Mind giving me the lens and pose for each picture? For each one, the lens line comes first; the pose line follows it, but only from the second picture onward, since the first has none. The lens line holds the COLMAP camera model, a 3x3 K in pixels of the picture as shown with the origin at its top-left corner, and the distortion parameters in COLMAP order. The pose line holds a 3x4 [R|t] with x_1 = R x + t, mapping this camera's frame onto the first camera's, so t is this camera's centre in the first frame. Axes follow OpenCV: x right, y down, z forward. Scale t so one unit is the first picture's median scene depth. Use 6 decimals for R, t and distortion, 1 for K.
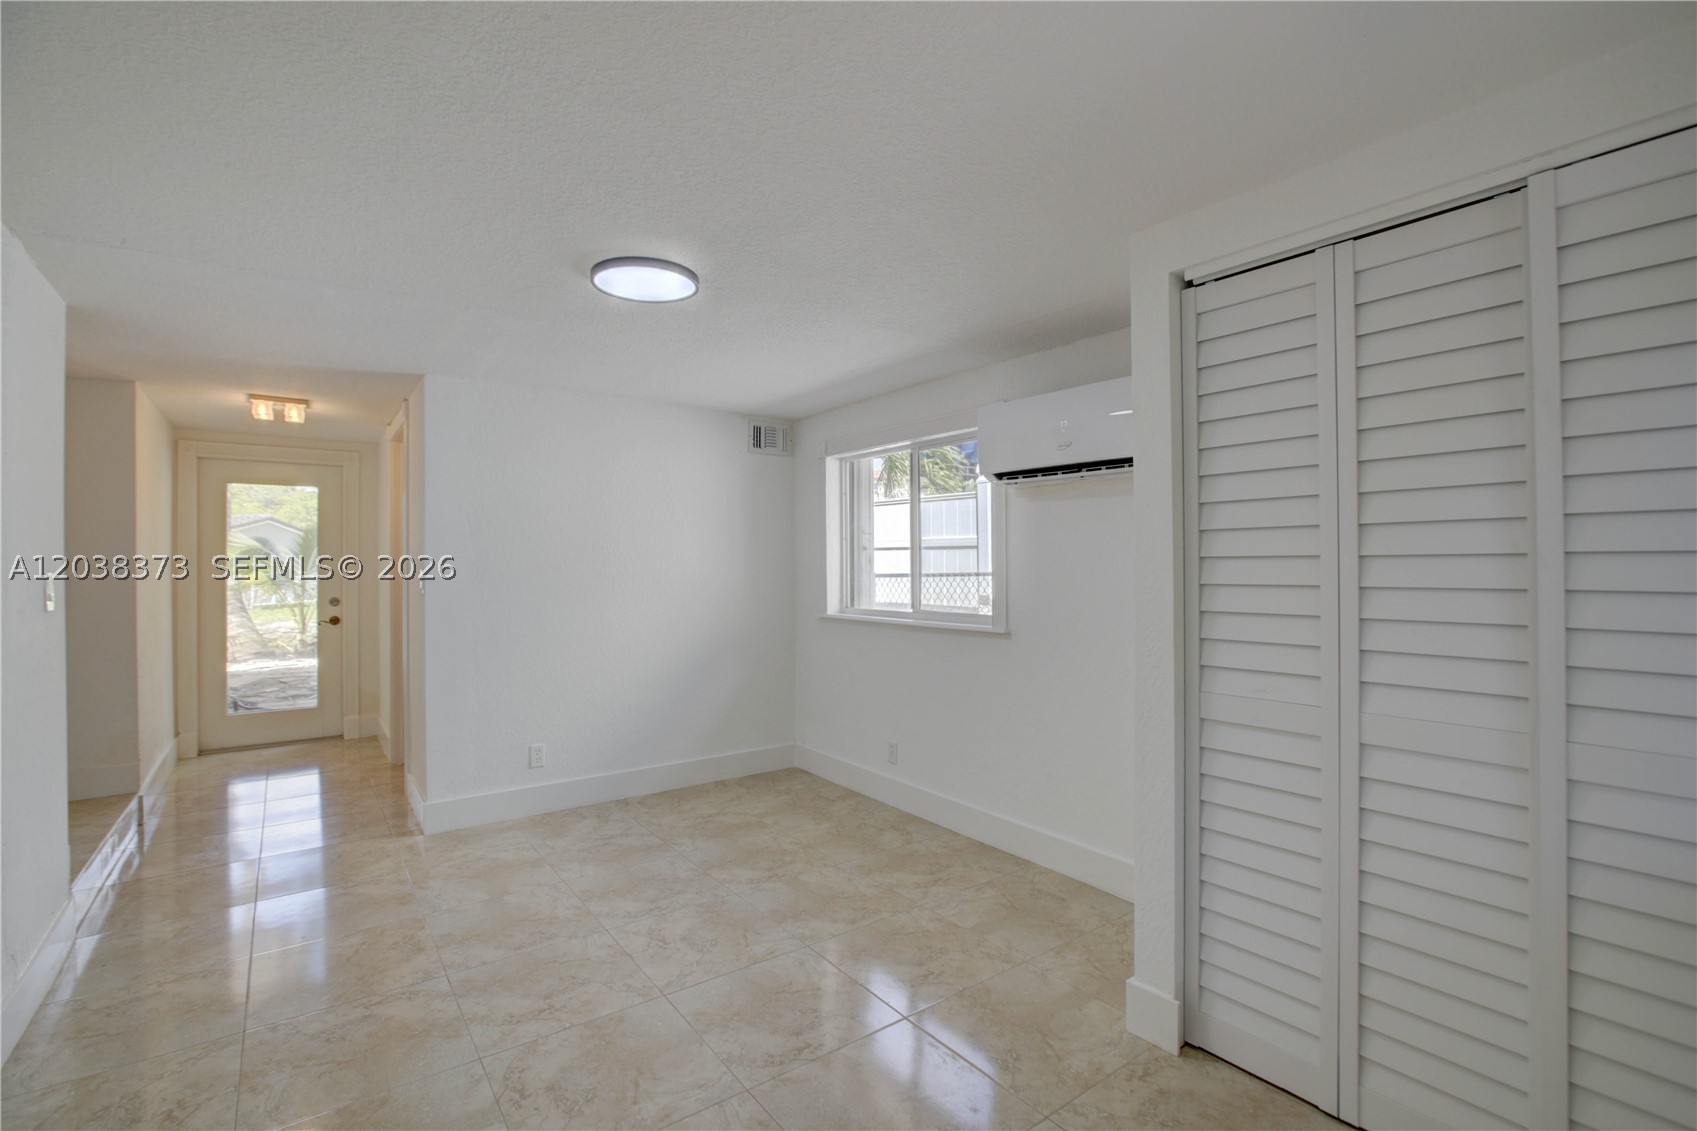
lens RADIAL K [[806.8, 0, 860.6], [0, 806.8, 570.4], [0, 0, 1]] dist [-0.056176, 0.020381]
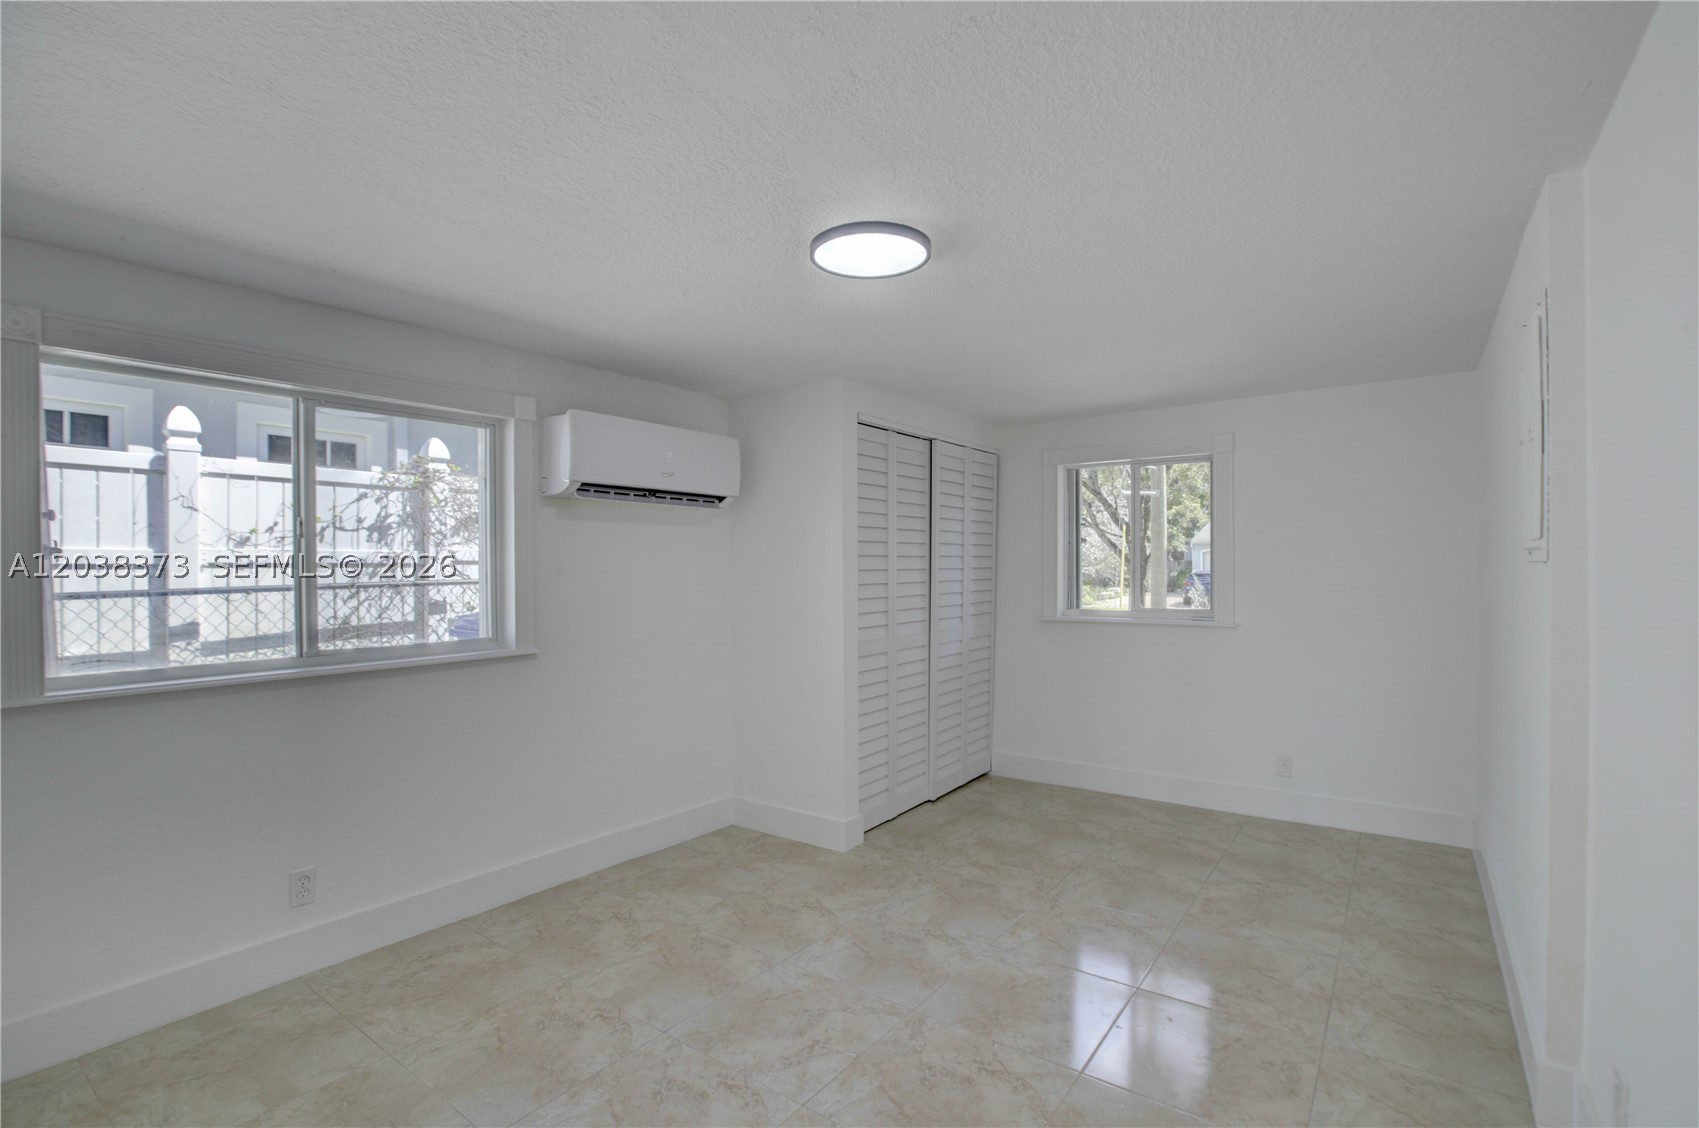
lens RADIAL K [[807.7, 0, 861.6], [0, 807.7, 568.9], [0, 0, 1]] dist [-0.056176, 0.020381]
pose [[-0.334816, 0.005202, 0.942269, -0.868170], [0.014276, 0.999898, -0.000447, -0.014284], [-0.942175, 0.013302, -0.334857, 1.029526]]
